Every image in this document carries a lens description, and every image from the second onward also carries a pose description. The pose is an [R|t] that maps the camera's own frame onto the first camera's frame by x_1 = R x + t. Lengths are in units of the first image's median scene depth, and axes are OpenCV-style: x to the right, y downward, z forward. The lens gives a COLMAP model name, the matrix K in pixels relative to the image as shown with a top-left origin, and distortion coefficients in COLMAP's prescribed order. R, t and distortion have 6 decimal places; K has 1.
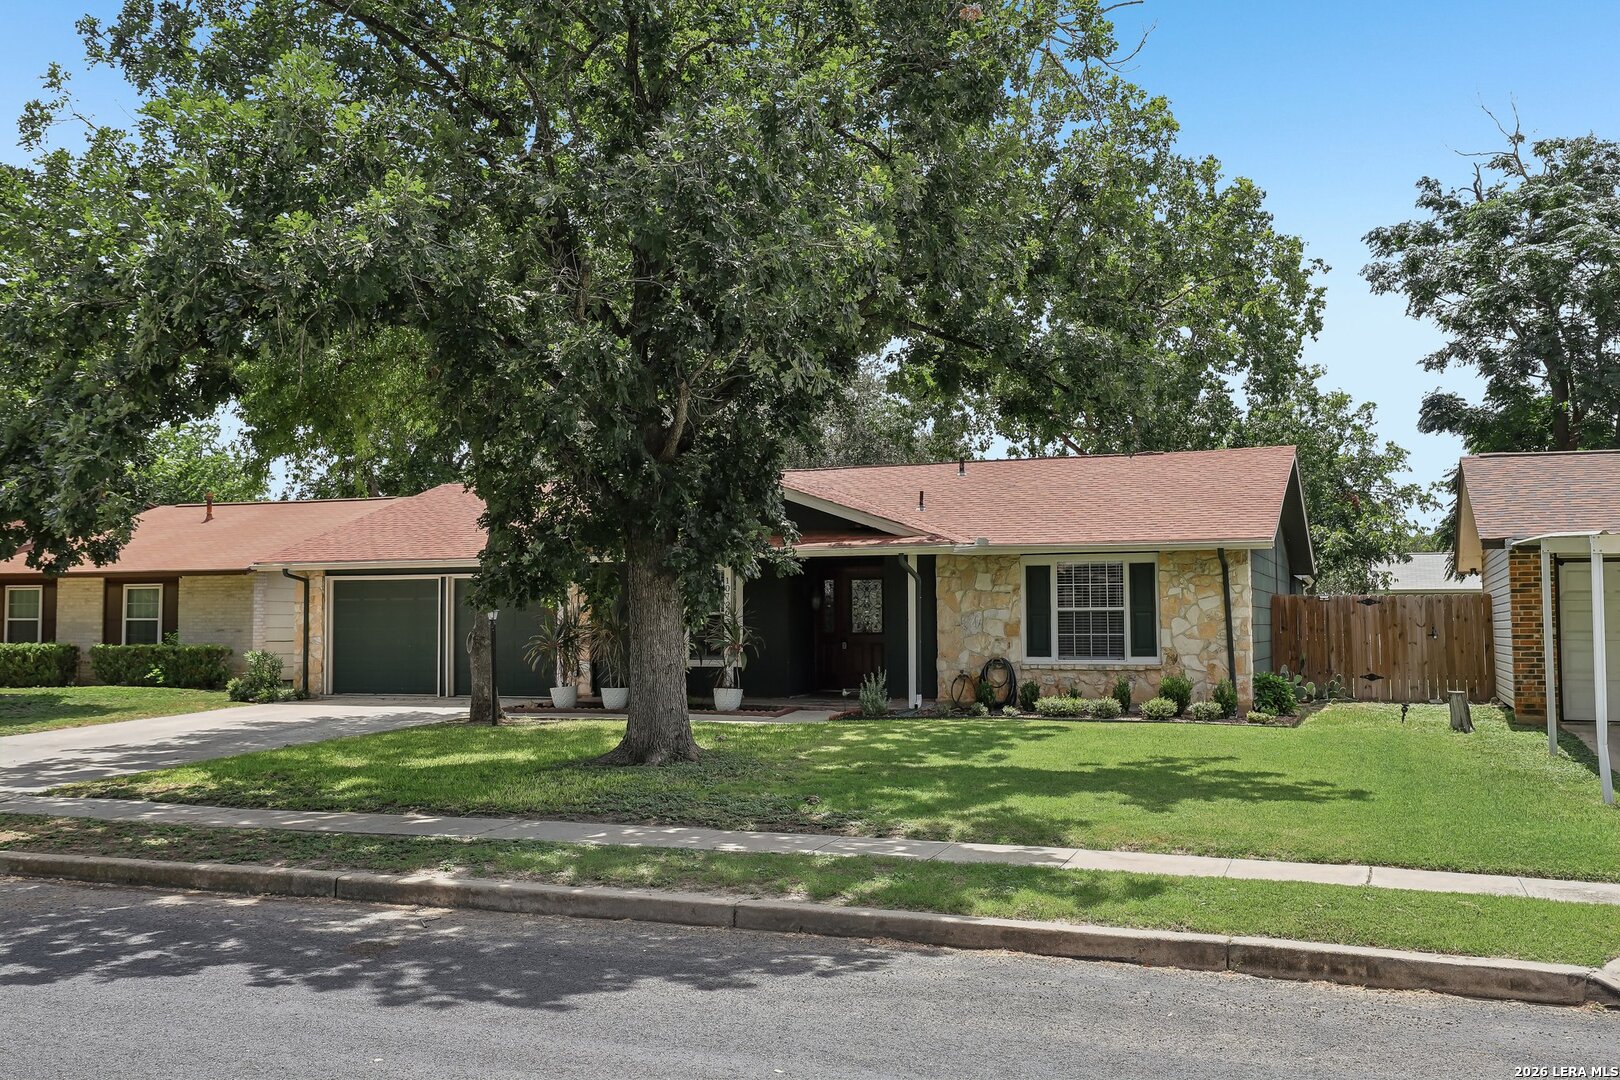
lens RADIAL K [[1503.1, 0, 817.4], [0, 1503.1, 538.9], [0, 0, 1]] dist [0.037990, 0.000000]
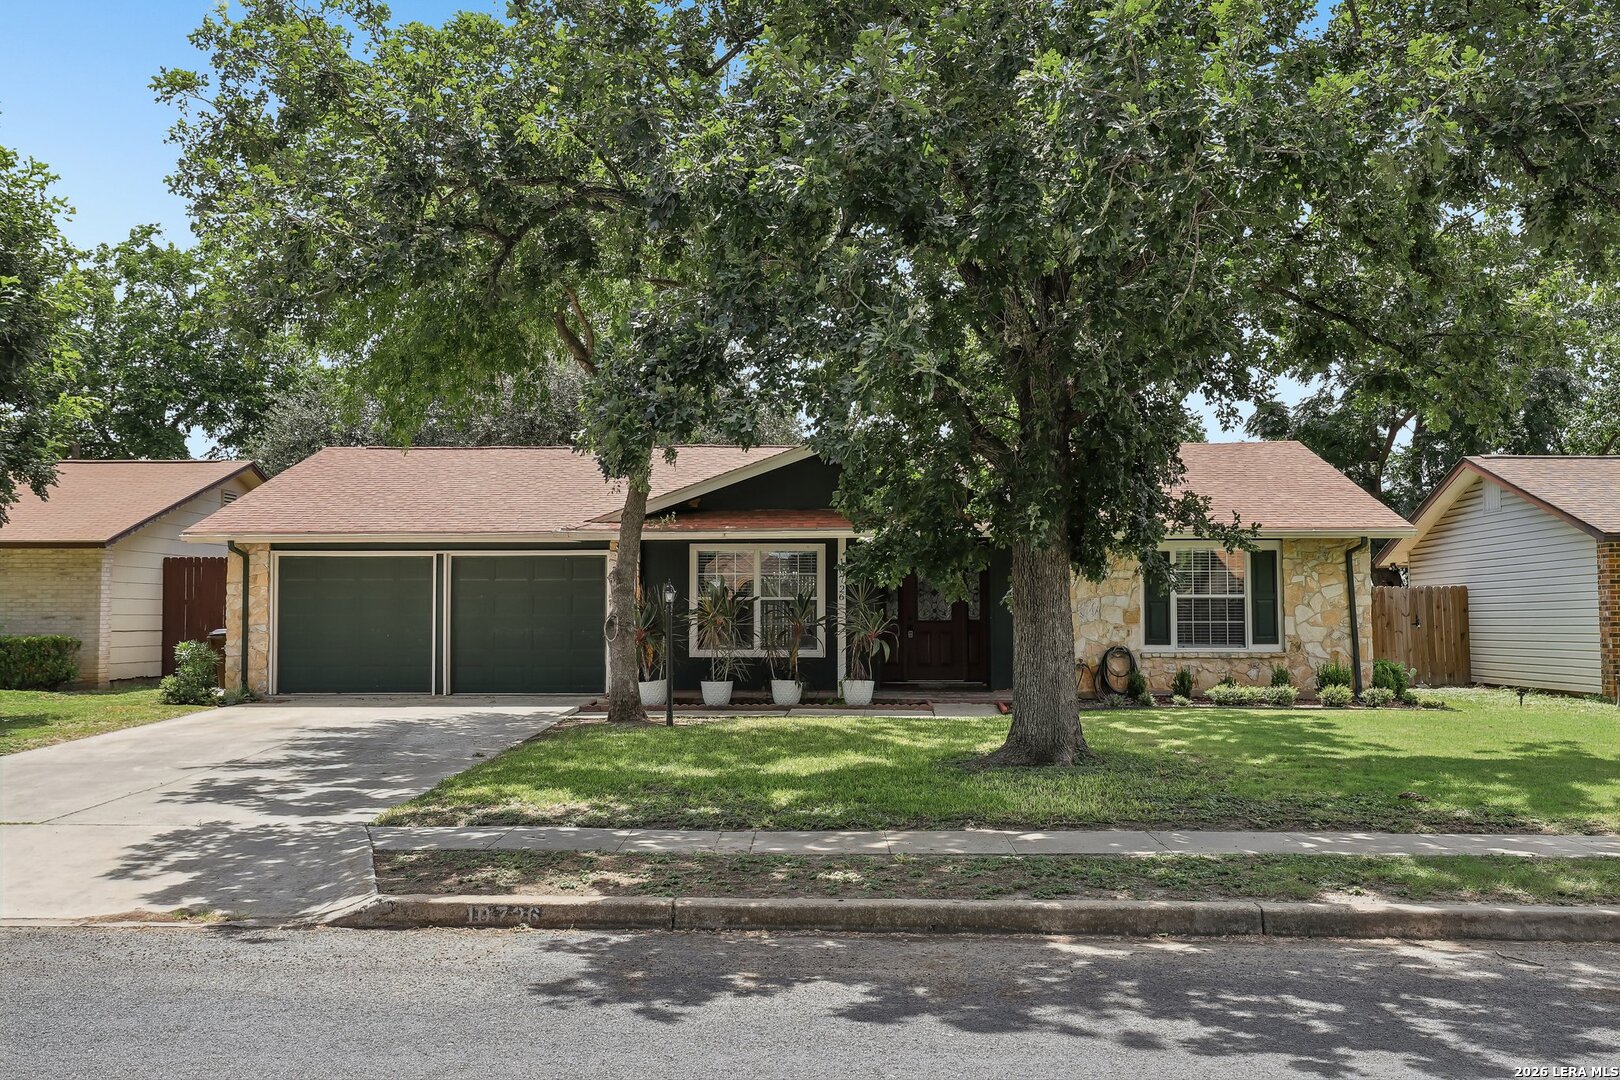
lens RADIAL K [[1503.1, 0, 818.5], [0, 1503.1, 543.5], [0, 0, 1]] dist [0.037990, 0.000000]
pose [[0.943755, 0.019348, 0.330078, -0.386001], [-0.021439, 0.999767, 0.002698, 0.014693], [-0.329949, -0.009622, 0.943950, 0.150268]]
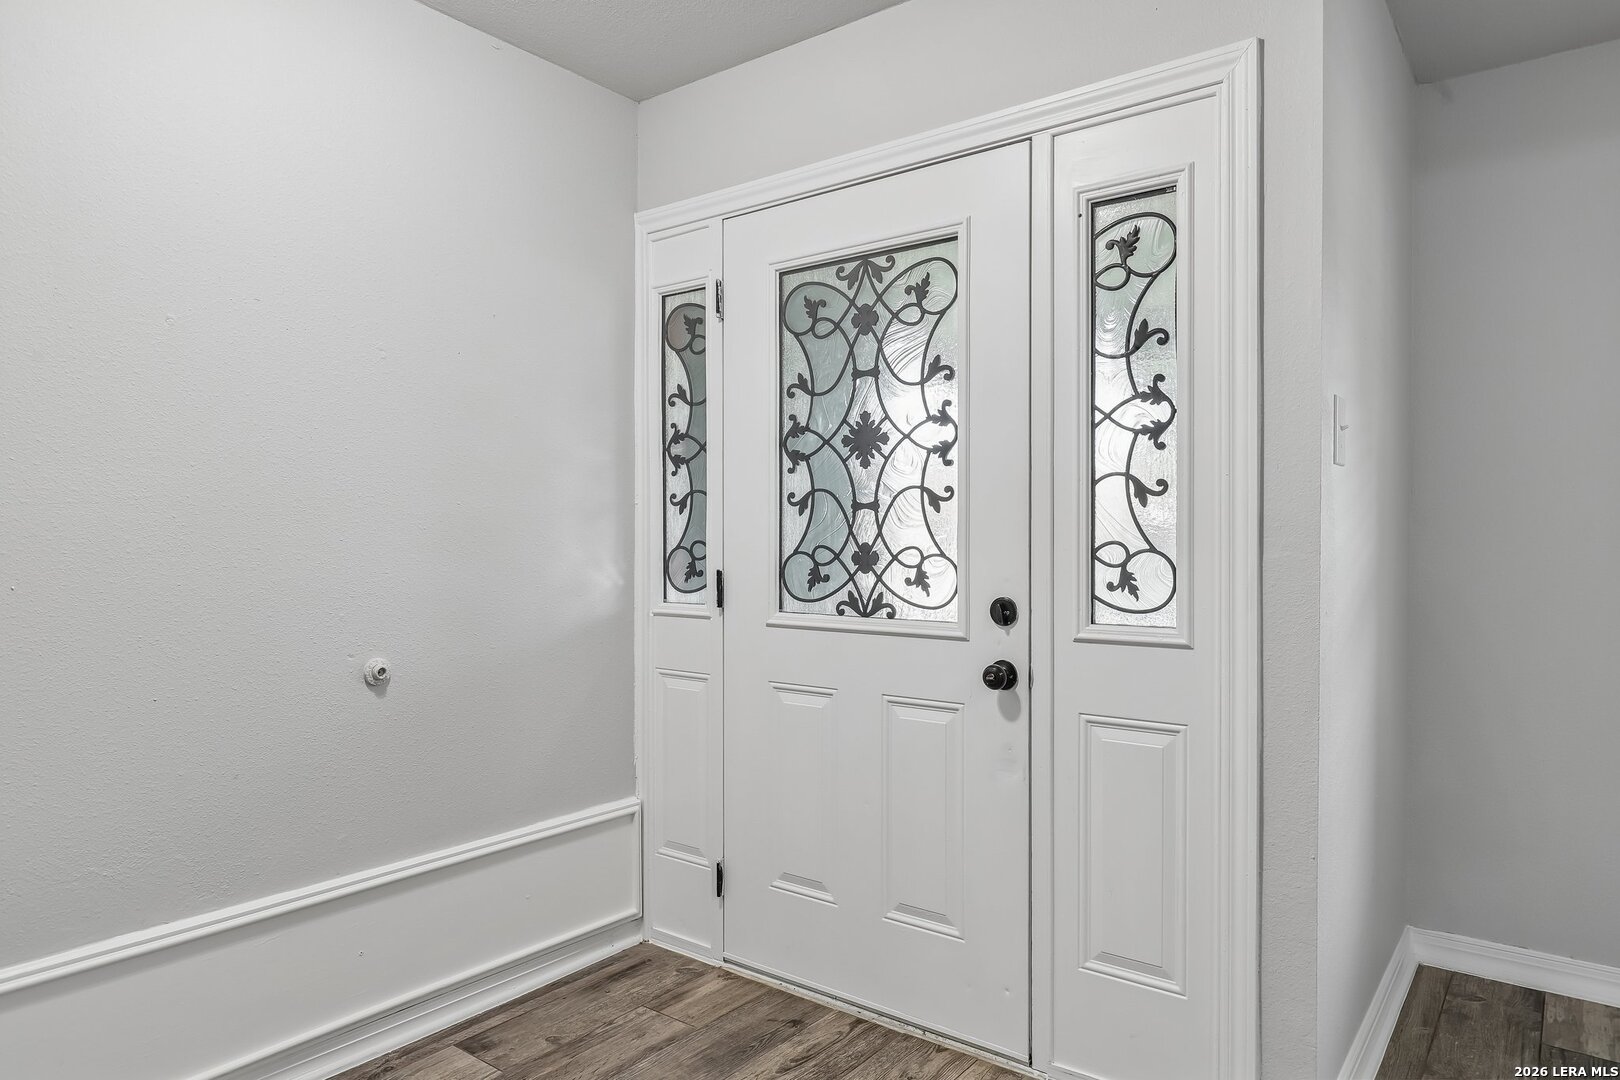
lens RADIAL K [[1007.8, 0, 800.9], [0, 1007.8, 538.5], [0, 0, 1]] dist [-0.004344, -0.003450]
pose [[0.952170, 0.012703, -0.305305, 0.063042], [0.004719, 0.998405, 0.056259, 0.054442], [0.305533, -0.055009, 0.950591, 1.005528]]
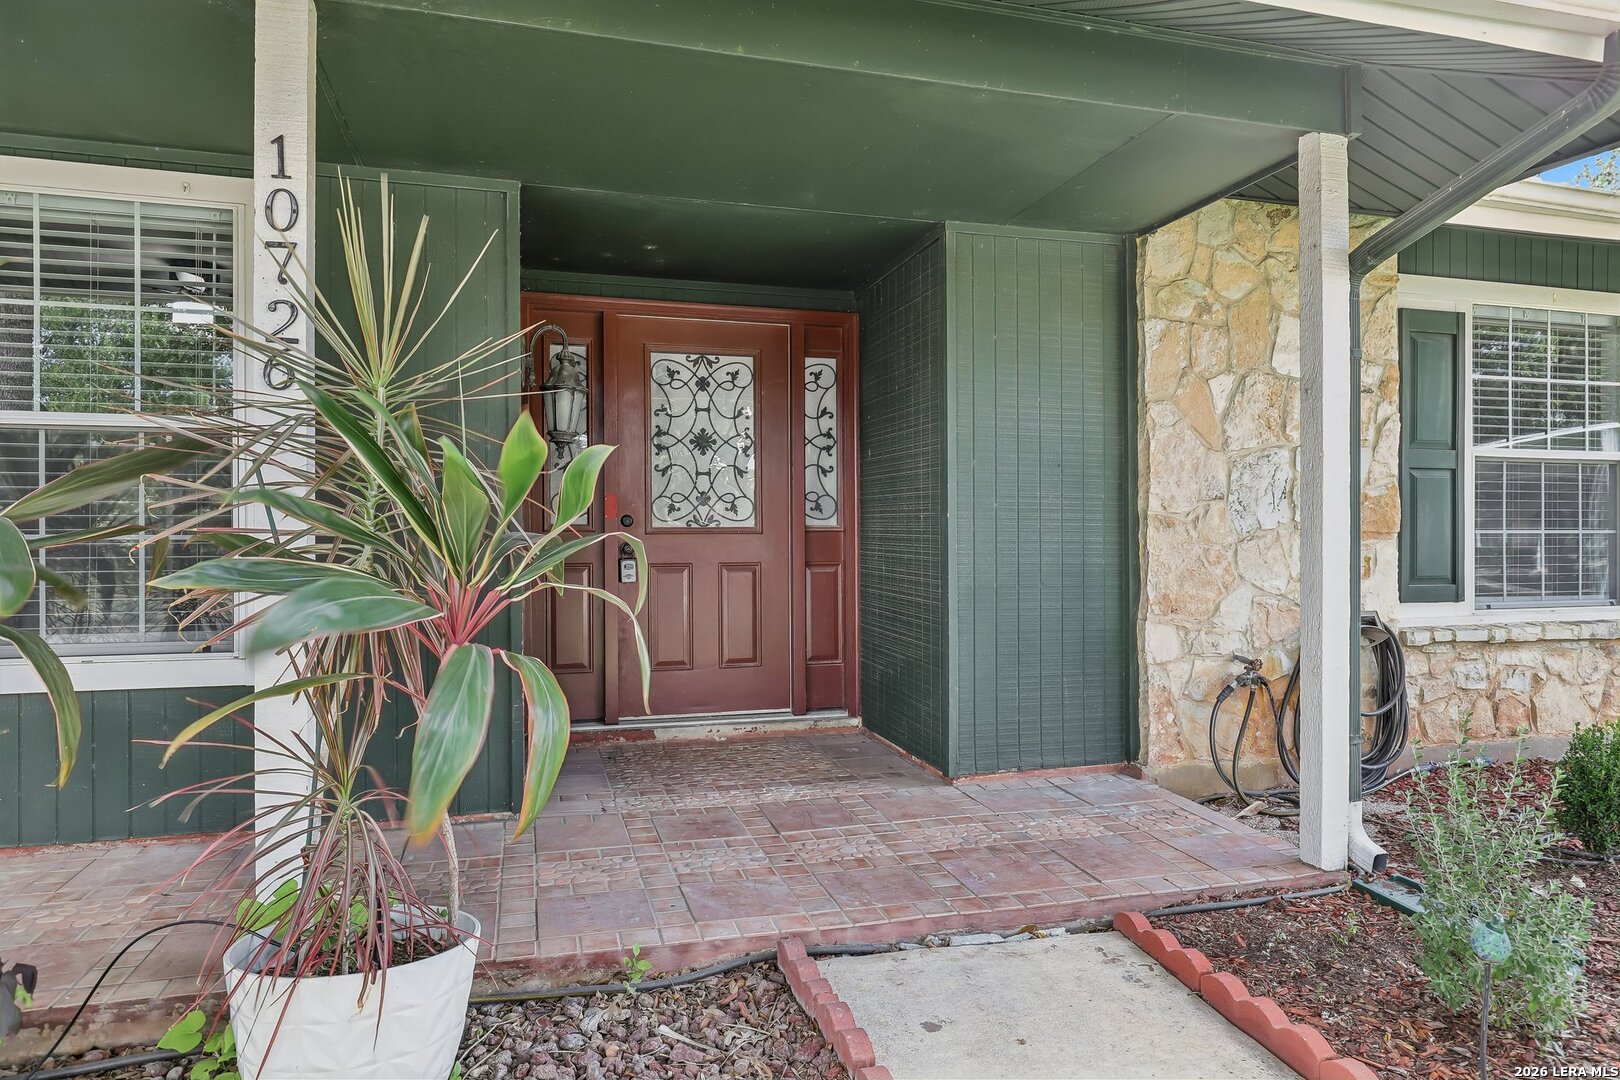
lens RADIAL K [[1007.8, 0, 823.9], [0, 1007.8, 542.8], [0, 0, 1]] dist [-0.004344, -0.003450]
pose [[0.791259, 0.001664, 0.611479, -0.080397], [-0.037500, 0.998246, 0.045808, 0.061211], [-0.610331, -0.059177, 0.789933, 0.914950]]
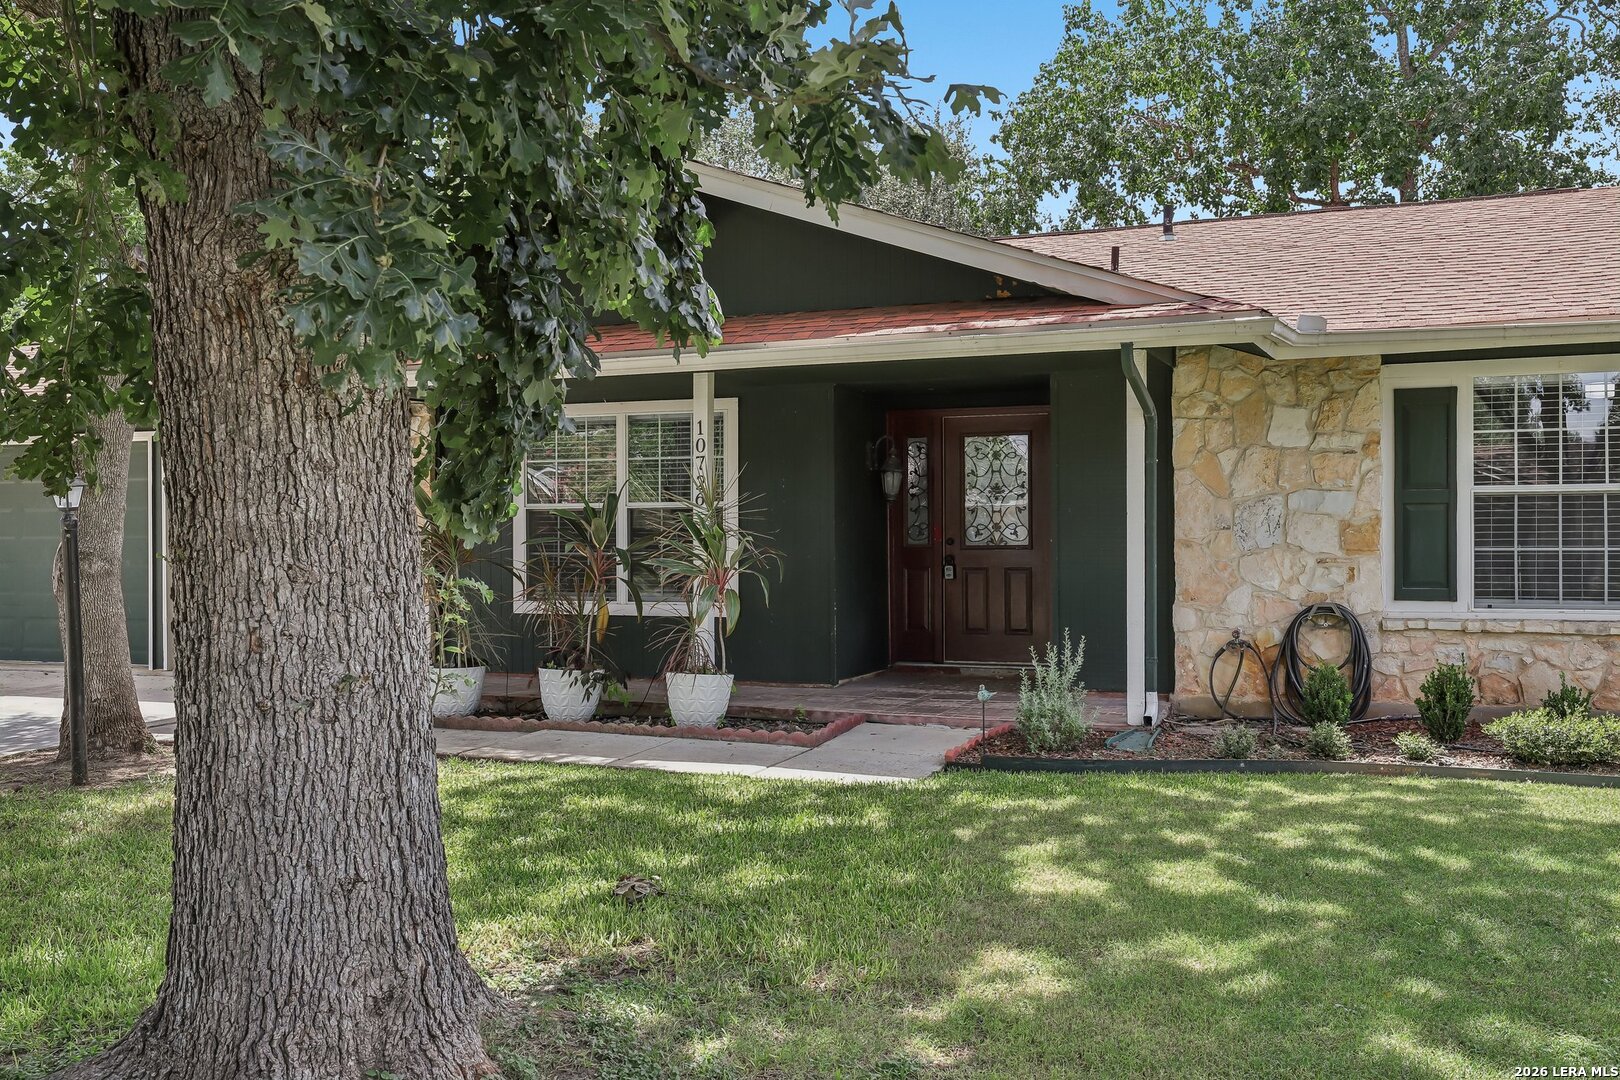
lens RADIAL K [[1548.1, 0, 859.3], [0, 1548.1, 536.8], [0, 0, 1]] dist [0.086891, 0.000000]
pose [[0.999940, 0.001268, 0.010890, -0.018475], [-0.001850, 0.998564, 0.053548, 0.036630], [-0.010806, -0.053565, 0.998506, 0.559737]]
